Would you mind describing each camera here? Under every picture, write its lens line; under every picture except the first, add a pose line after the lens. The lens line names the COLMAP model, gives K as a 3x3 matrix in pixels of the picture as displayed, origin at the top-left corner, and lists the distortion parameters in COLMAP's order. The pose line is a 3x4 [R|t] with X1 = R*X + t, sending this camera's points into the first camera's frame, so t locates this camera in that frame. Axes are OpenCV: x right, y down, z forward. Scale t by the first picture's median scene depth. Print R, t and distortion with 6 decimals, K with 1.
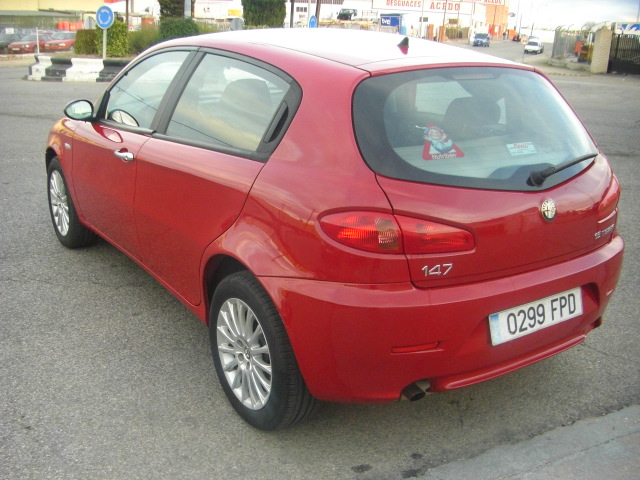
lens RADIAL K [[713.8, 0, 318.8], [0, 713.8, 241.1], [0, 0, 1]] dist [-0.144998, 0.000000]
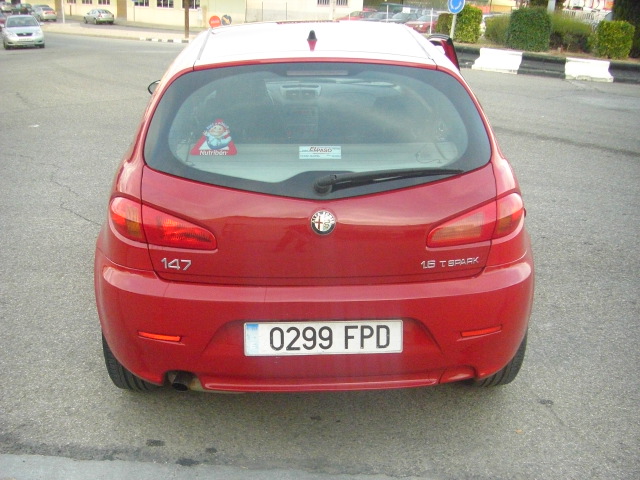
lens RADIAL K [[713.8, 0, 319.3], [0, 713.8, 243.8], [0, 0, 1]] dist [-0.144998, 0.000000]
pose [[0.852866, 0.149107, -0.500388, 0.773519], [-0.140792, 0.988533, 0.054597, -0.066009], [0.502790, 0.023887, 0.864078, 0.212845]]
